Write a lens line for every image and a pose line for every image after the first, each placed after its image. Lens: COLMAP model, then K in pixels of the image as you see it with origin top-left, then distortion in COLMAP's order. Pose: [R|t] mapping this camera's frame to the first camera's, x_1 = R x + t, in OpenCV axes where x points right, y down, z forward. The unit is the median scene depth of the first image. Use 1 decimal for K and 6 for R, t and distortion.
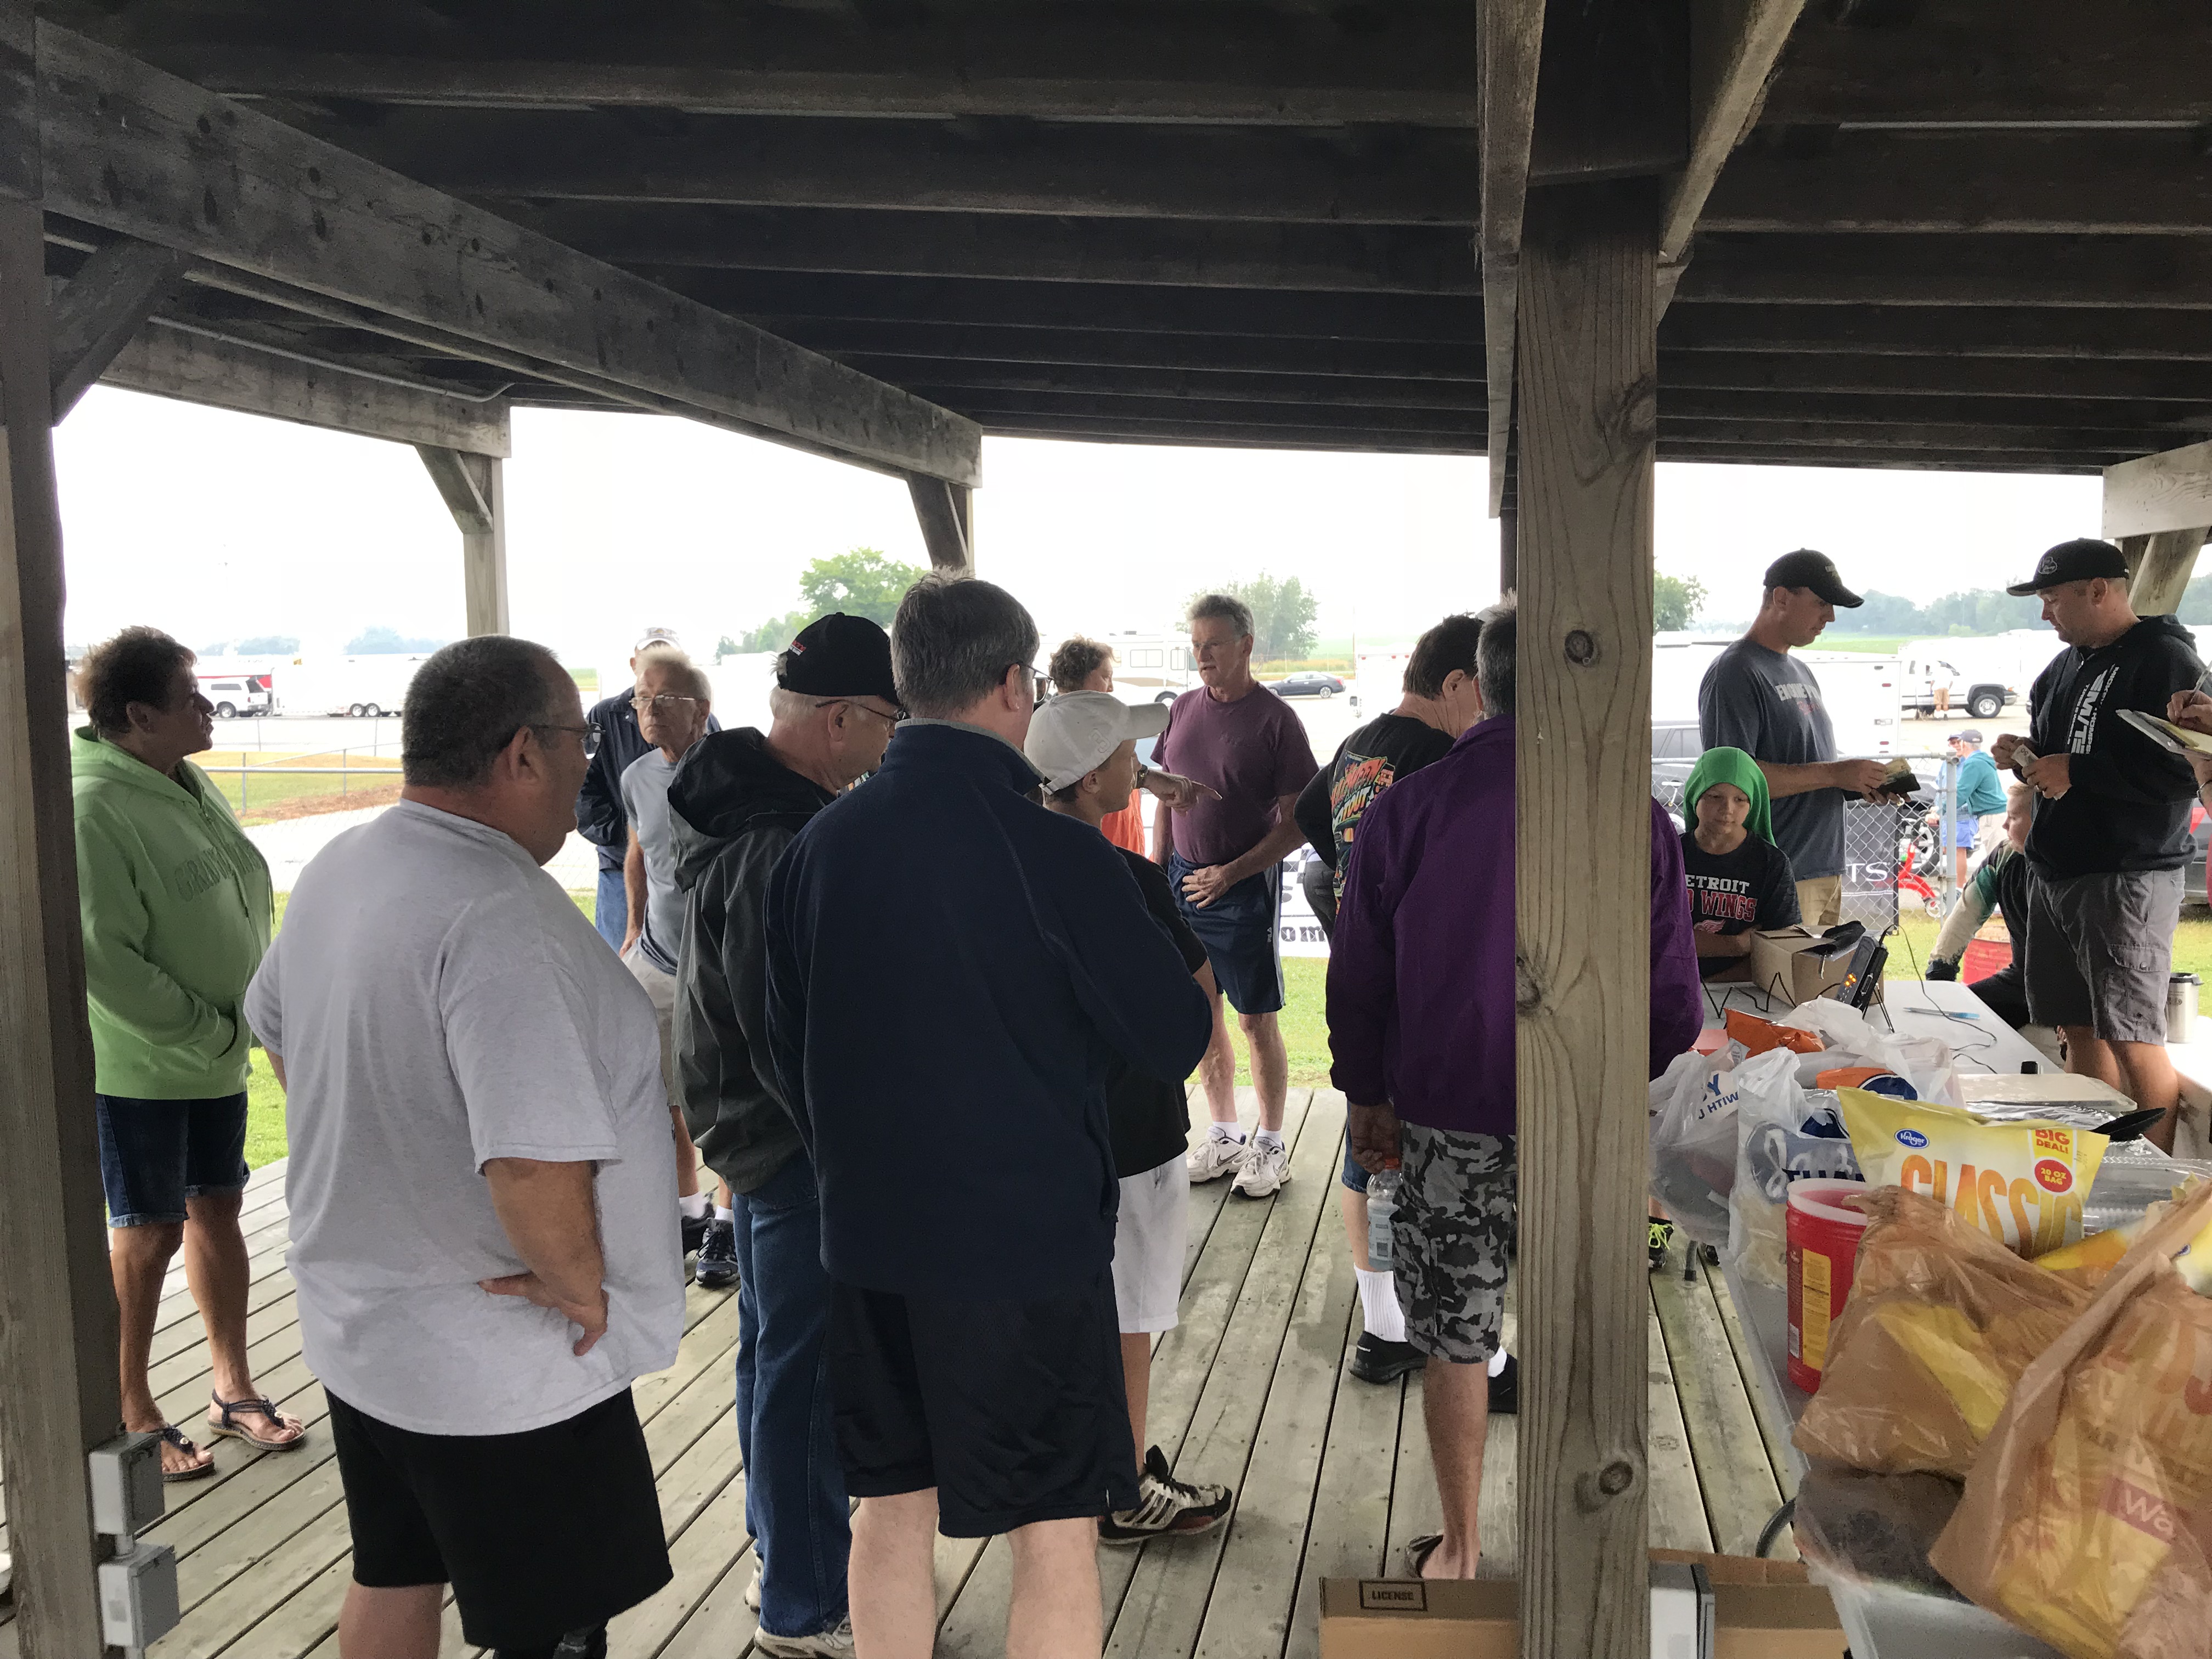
lens RADIAL K [[1802.4, 0, 1162.5], [0, 1802.4, 837.9], [0, 0, 1]] dist [-0.001639, -0.060191]
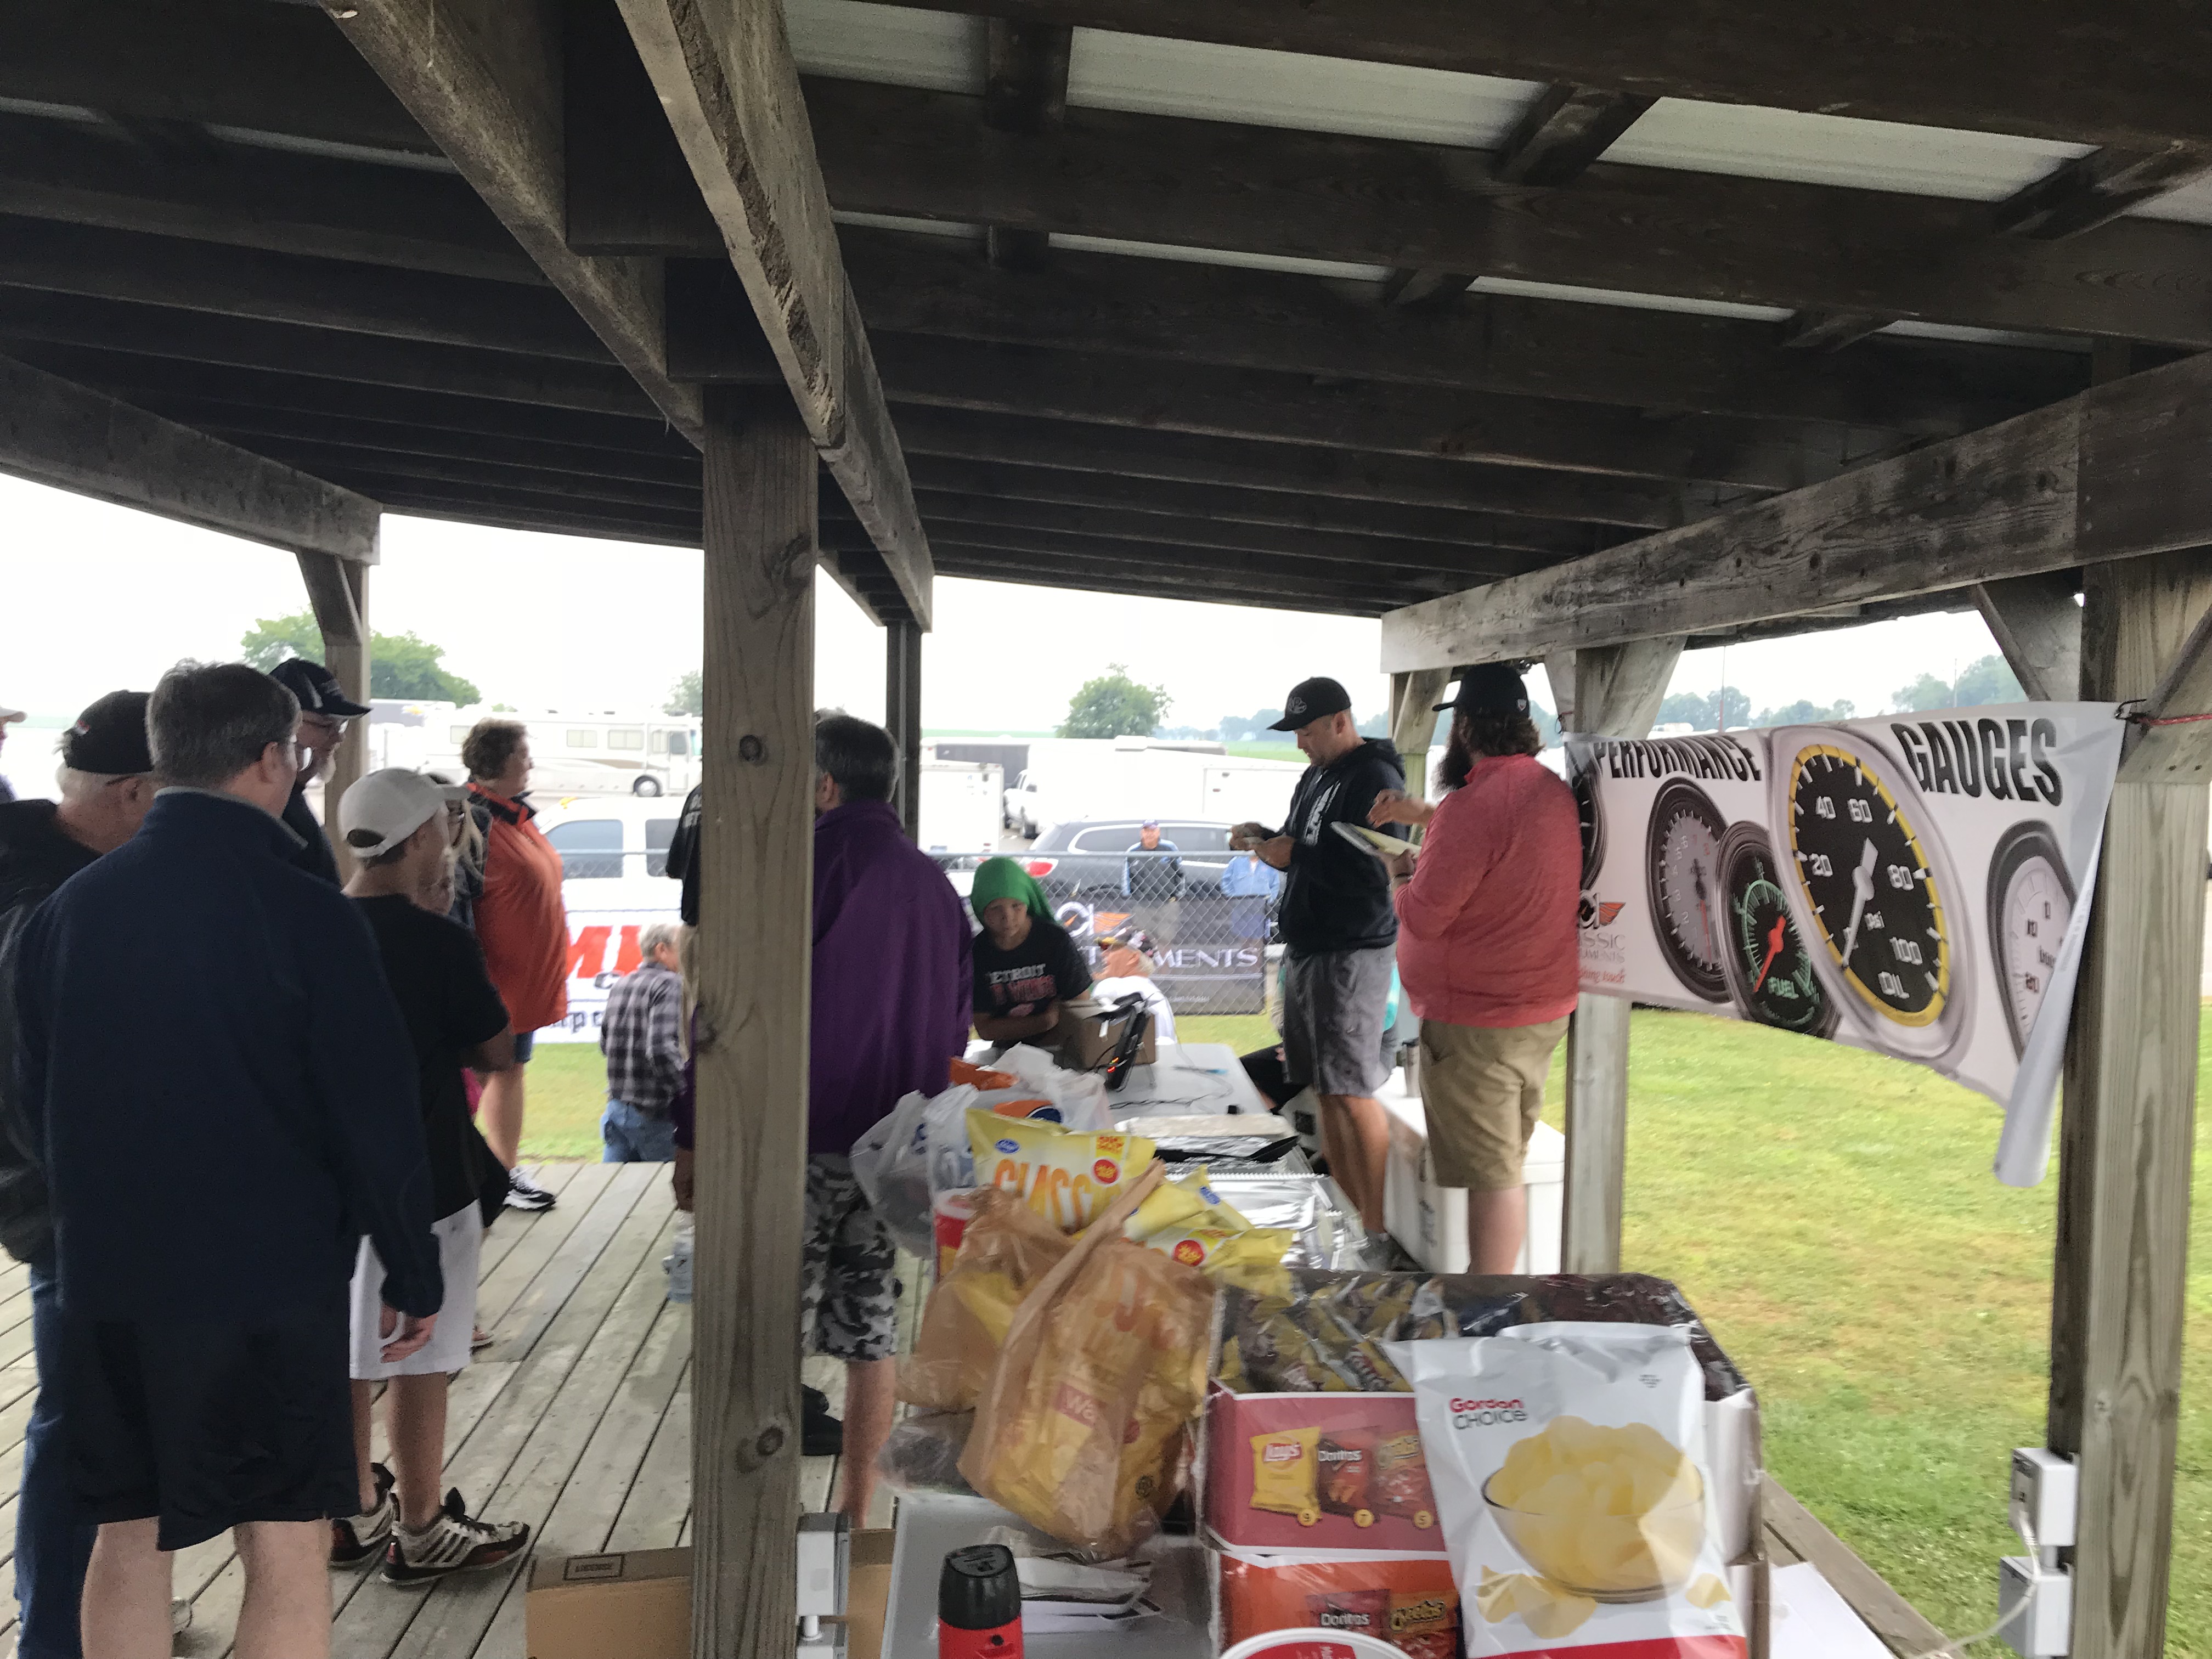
lens RADIAL K [[1819.0, 0, 1191.9], [0, 1819.0, 818.5], [0, 0, 1]] dist [-0.006863, -0.009690]
pose [[0.960514, 0.029526, 0.276660, 0.151992], [-0.012142, 0.997854, -0.064338, 0.015095], [-0.277966, 0.058439, 0.958812, -0.227720]]
